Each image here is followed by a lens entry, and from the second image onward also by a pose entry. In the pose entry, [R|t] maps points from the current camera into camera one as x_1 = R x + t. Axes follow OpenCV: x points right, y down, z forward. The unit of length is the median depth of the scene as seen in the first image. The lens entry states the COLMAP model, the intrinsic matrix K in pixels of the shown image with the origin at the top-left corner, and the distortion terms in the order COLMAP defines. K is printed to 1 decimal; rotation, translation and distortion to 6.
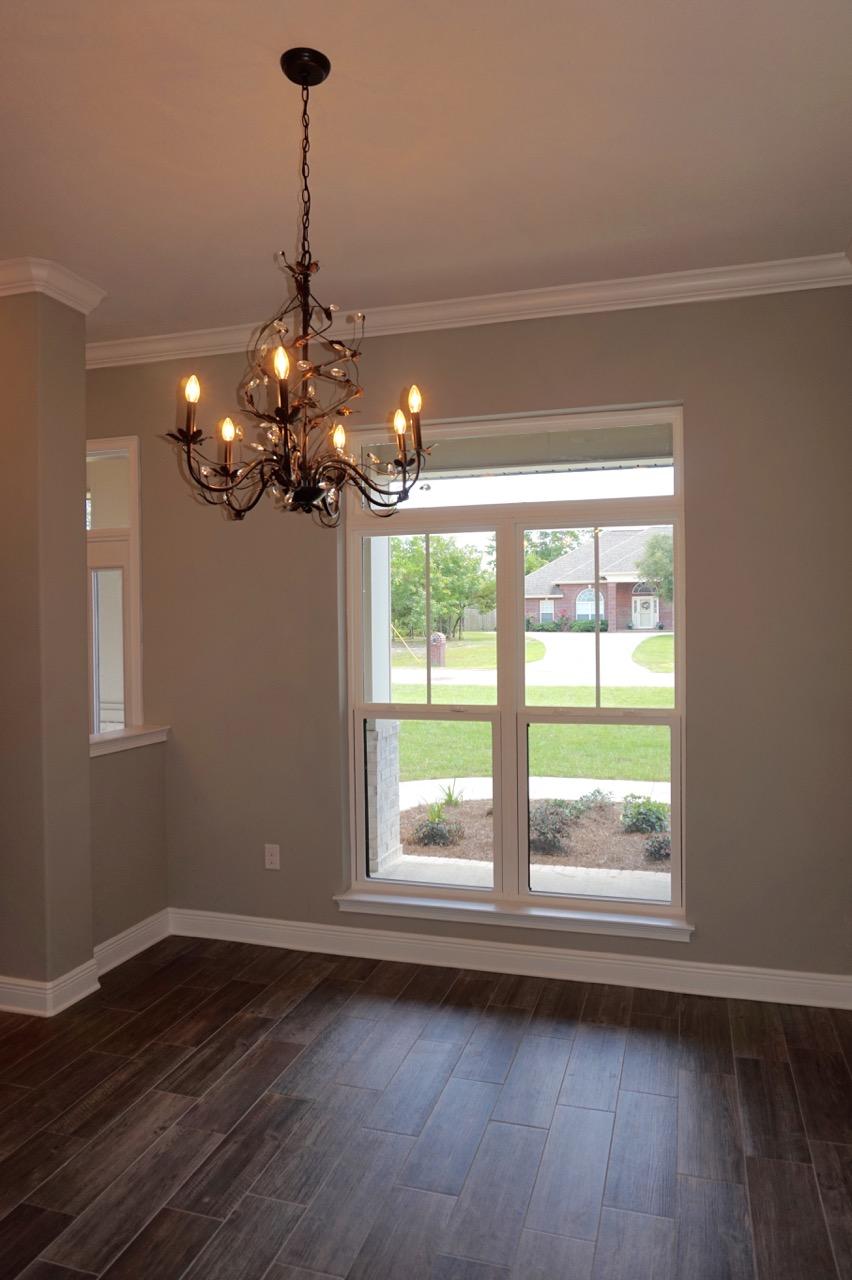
lens RADIAL K [[858.9, 0, 430.6], [0, 858.9, 640.7], [0, 0, 1]] dist [-0.055356, 0.040208]
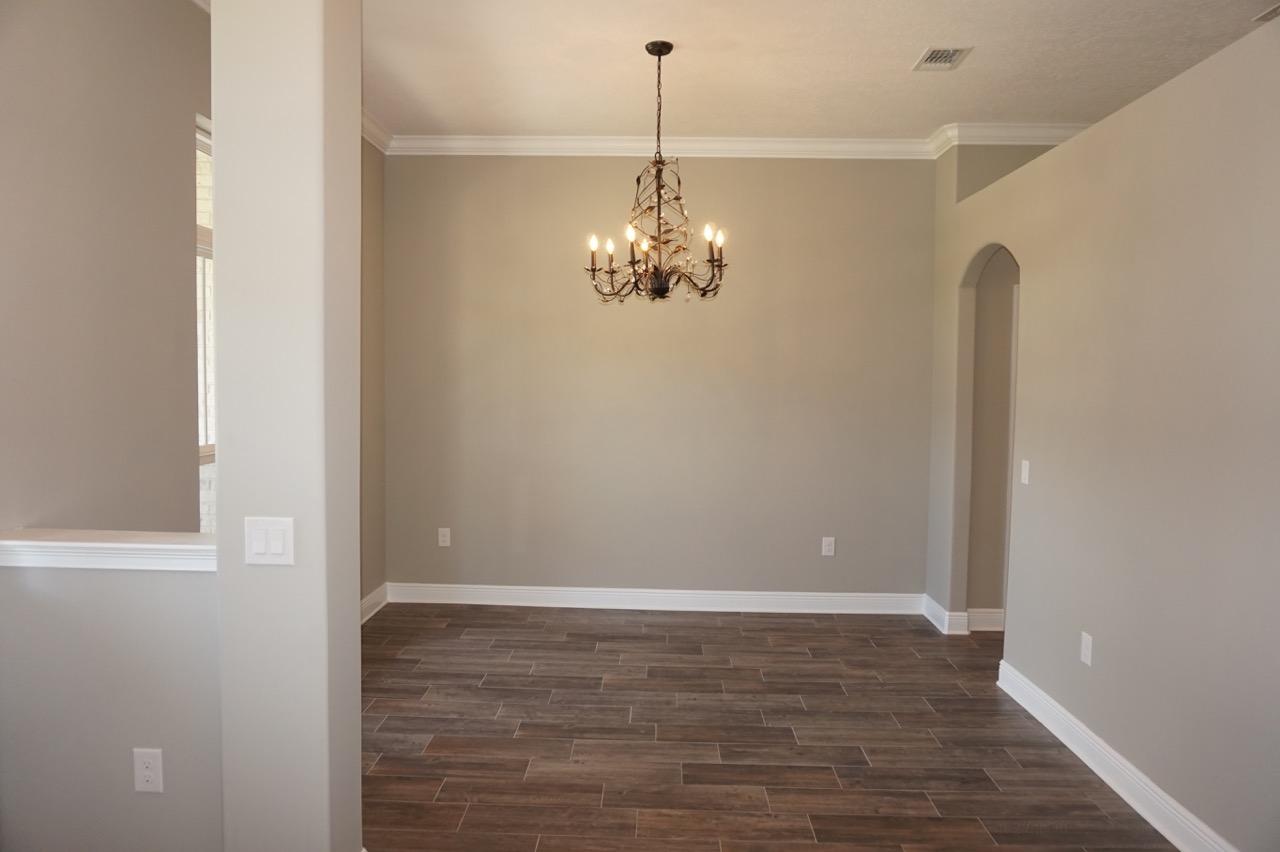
lens RADIAL K [[861.0, 0, 640.0], [0, 861.0, 426.0], [0, 0, 1]] dist [-0.050658, 0.048106]
pose [[-0.268553, -0.051003, 0.961914, -1.109693], [0.004046, 0.998529, 0.054074, 0.008323], [-0.963256, 0.018413, -0.267951, 0.895412]]
